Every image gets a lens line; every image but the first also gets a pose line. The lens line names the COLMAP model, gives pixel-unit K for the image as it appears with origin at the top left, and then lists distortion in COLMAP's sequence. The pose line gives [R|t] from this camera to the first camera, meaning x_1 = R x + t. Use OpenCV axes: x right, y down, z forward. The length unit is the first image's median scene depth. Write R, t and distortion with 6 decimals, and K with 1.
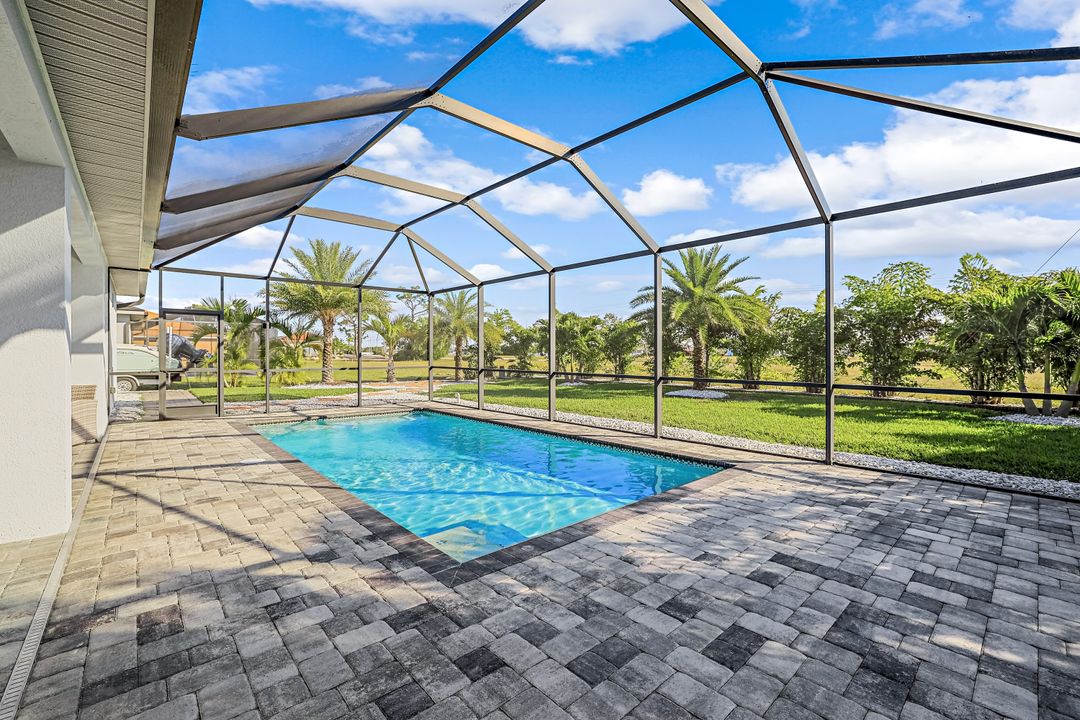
lens RADIAL K [[464.2, 0, 537.4], [0, 464.2, 354.2], [0, 0, 1]] dist [-0.048129, 0.017479]
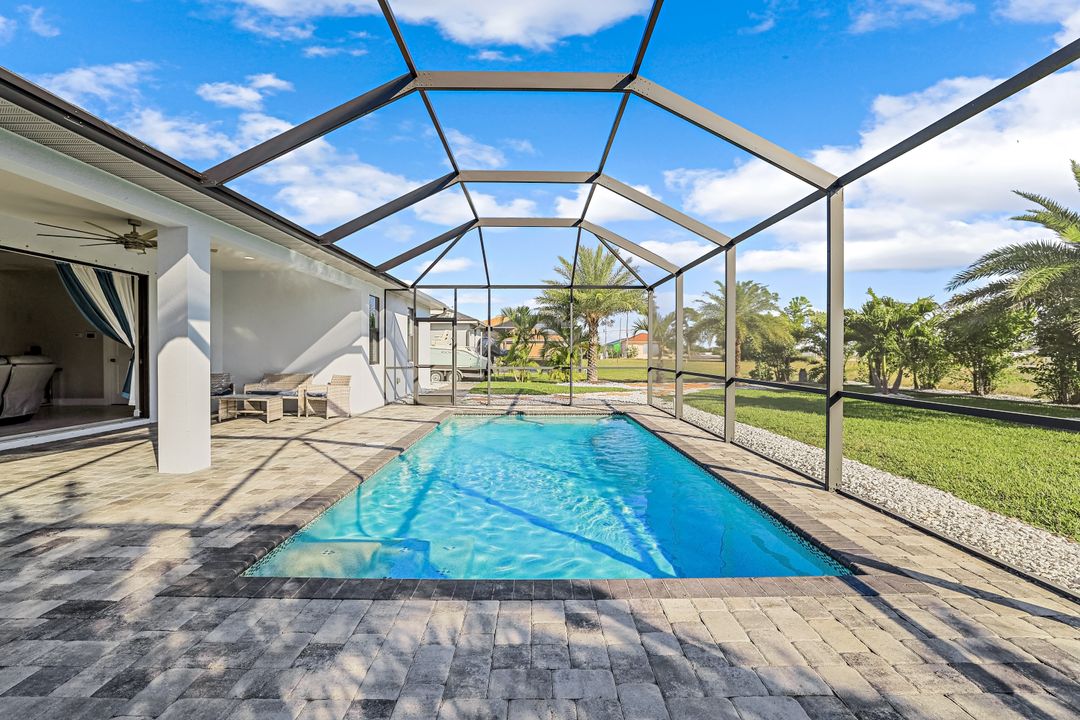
lens RADIAL K [[464.2, 0, 537.4], [0, 464.2, 354.2], [0, 0, 1]] dist [-0.048129, 0.017479]
pose [[0.750944, 0.001417, -0.660364, 0.853532], [-0.001742, 0.999998, 0.000164, 0.002134], [0.660363, 0.001027, 0.750945, 0.676967]]
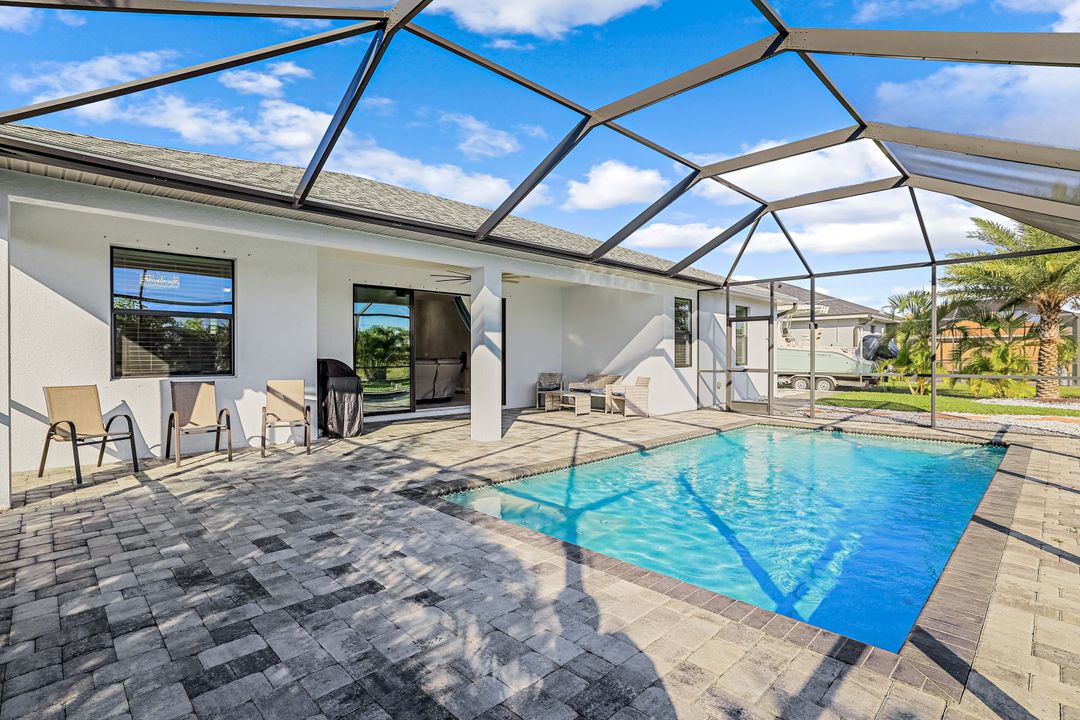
lens RADIAL K [[518.8, 0, 527.1], [0, 518.8, 338.8], [0, 0, 1]] dist [-0.057770, 0.035100]
pose [[0.036689, -0.034868, -0.998718, 1.457029], [-0.000746, 0.999390, -0.034919, 0.005689], [0.999326, 0.002026, 0.036641, 1.186513]]
